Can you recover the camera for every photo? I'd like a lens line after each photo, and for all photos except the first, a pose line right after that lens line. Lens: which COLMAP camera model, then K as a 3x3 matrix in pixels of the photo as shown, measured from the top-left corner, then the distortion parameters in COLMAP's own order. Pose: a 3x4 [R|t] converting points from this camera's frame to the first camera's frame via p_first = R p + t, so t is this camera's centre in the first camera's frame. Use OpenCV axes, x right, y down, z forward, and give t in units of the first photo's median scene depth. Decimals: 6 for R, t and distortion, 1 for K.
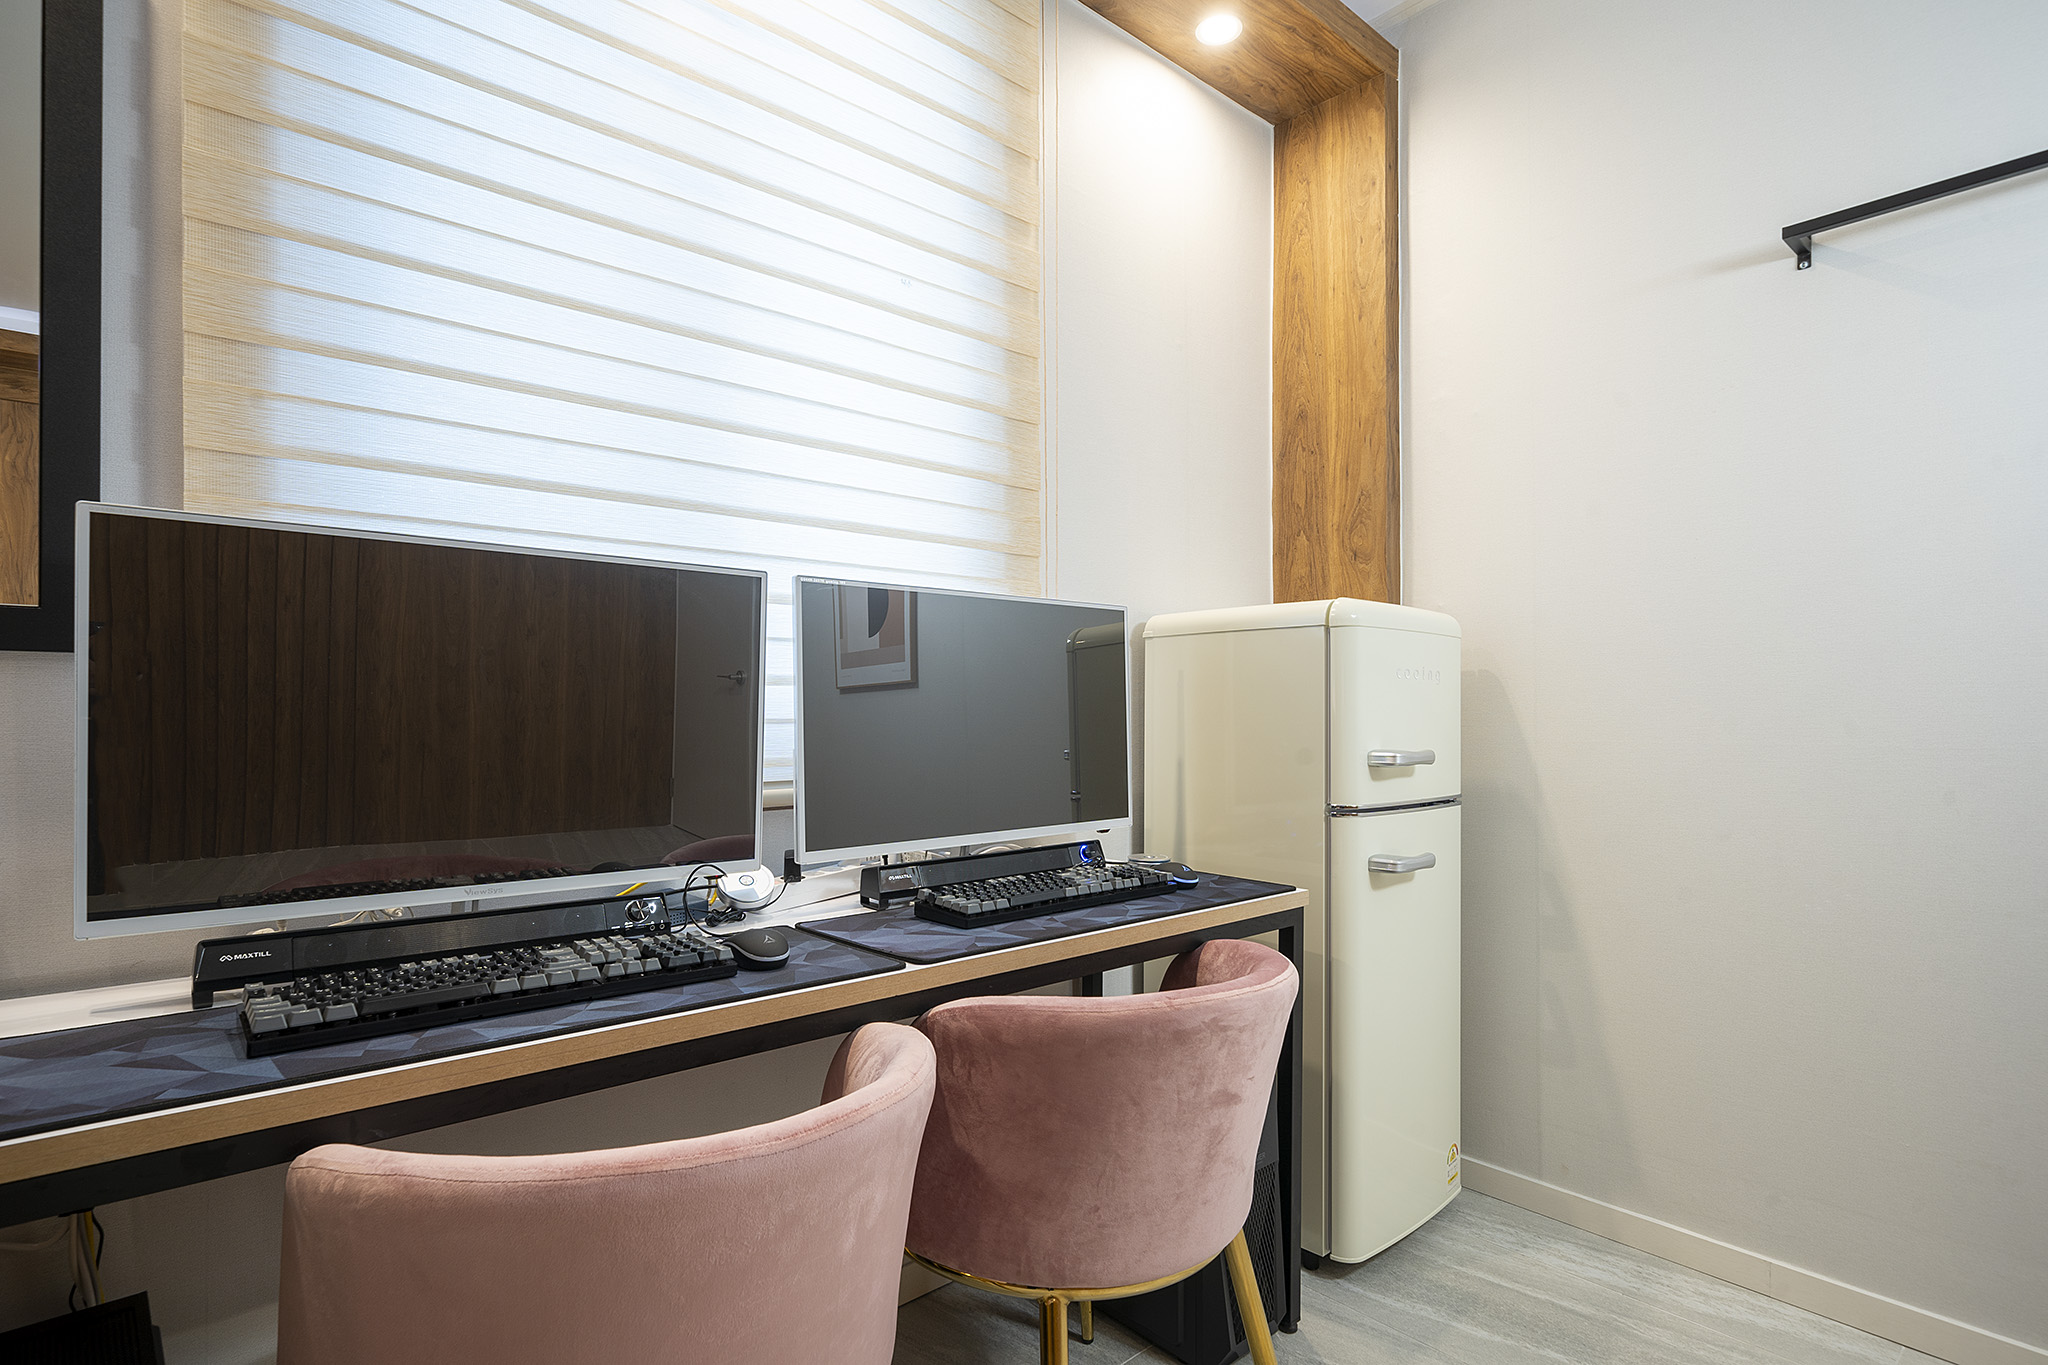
lens RADIAL K [[1030.4, 0, 1025.9], [0, 1030.4, 714.0], [0, 0, 1]] dist [0.000218, 0.000098]
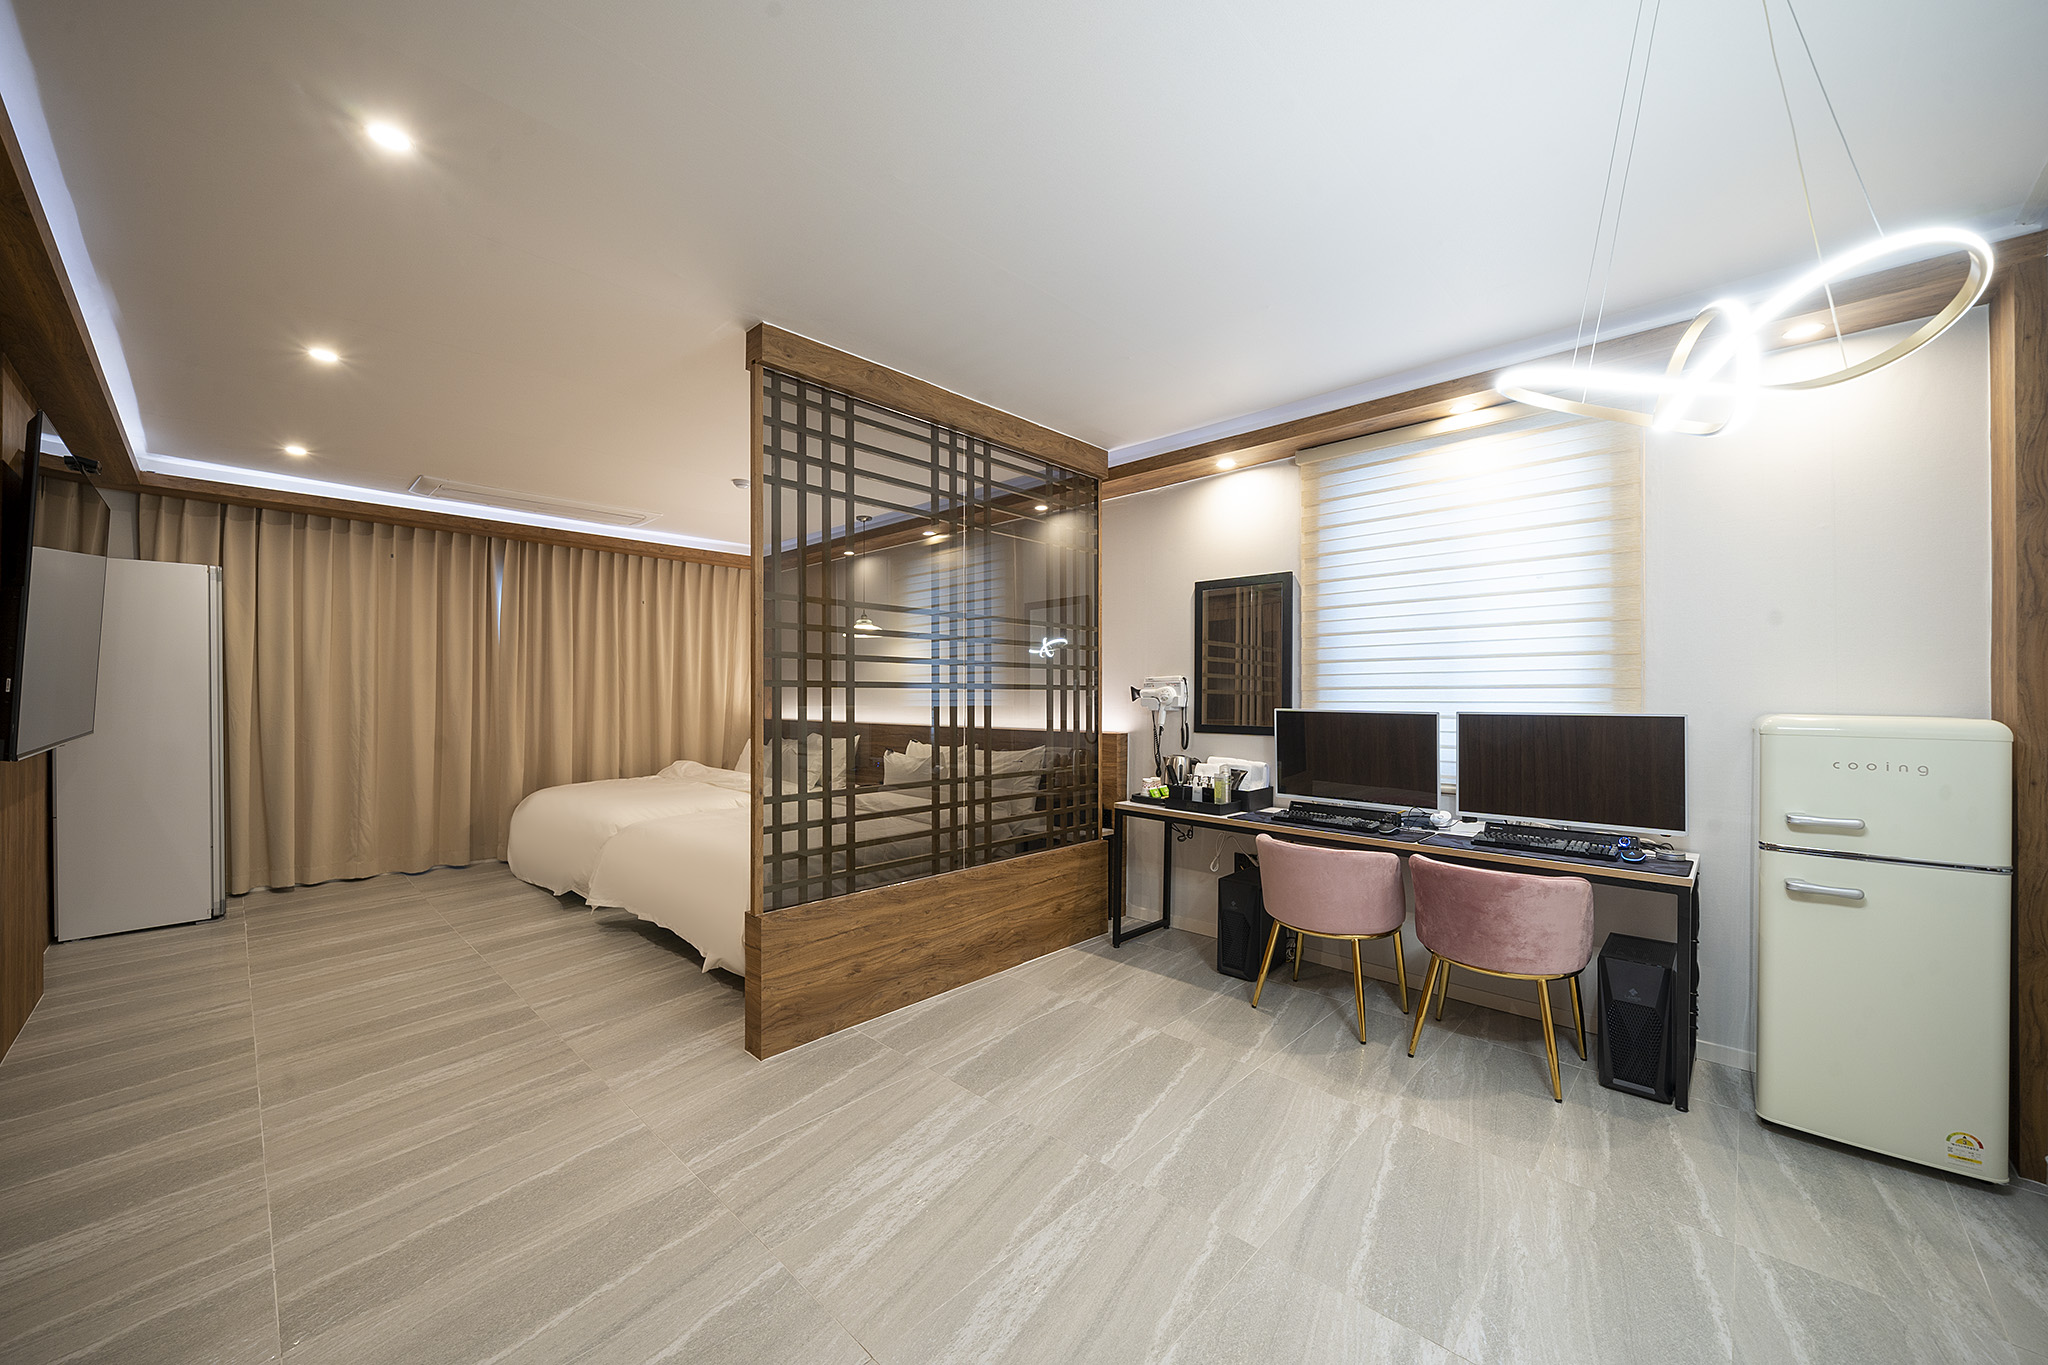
lens RADIAL K [[772.5, 0, 1024.0], [0, 772.5, 682.5], [0, 0, 1]] dist [-0.001705, 0.000207]
pose [[0.098435, -0.010373, -0.995089, 1.732022], [-0.000351, 0.999945, -0.010459, -0.189943], [0.995143, 0.001379, 0.098426, -0.375868]]
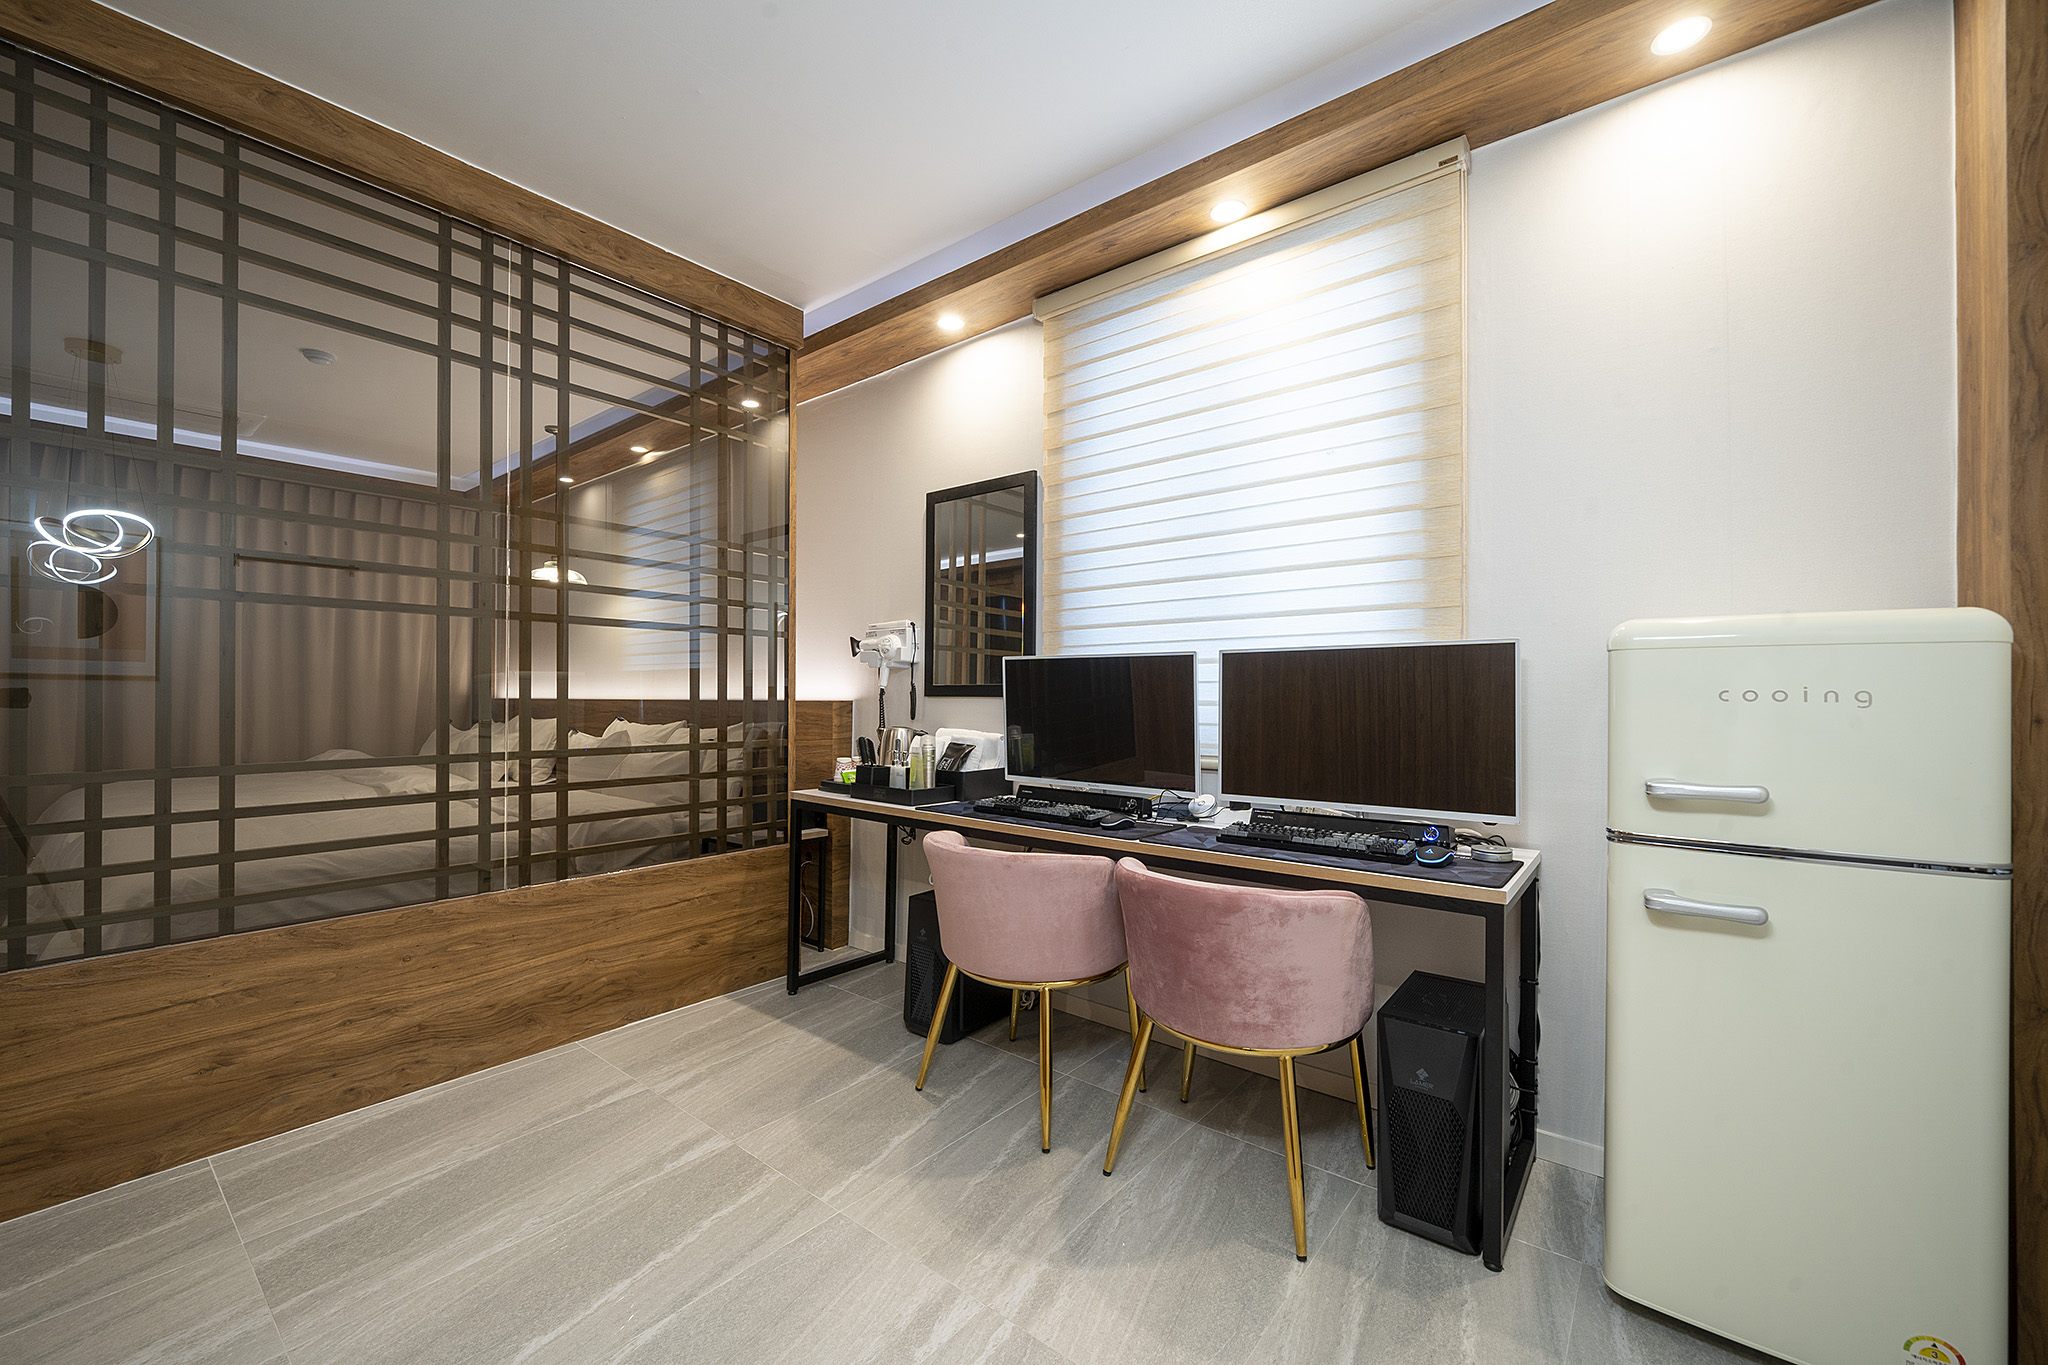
lens RADIAL K [[814.7, 0, 1001.0], [0, 814.7, 680.9], [0, 0, 1]] dist [-0.000195, -0.000228]
pose [[0.162155, -0.010281, -0.986712, 1.207868], [0.002350, 0.999947, -0.010033, -0.062217], [0.986763, -0.000692, 0.162170, 0.337722]]
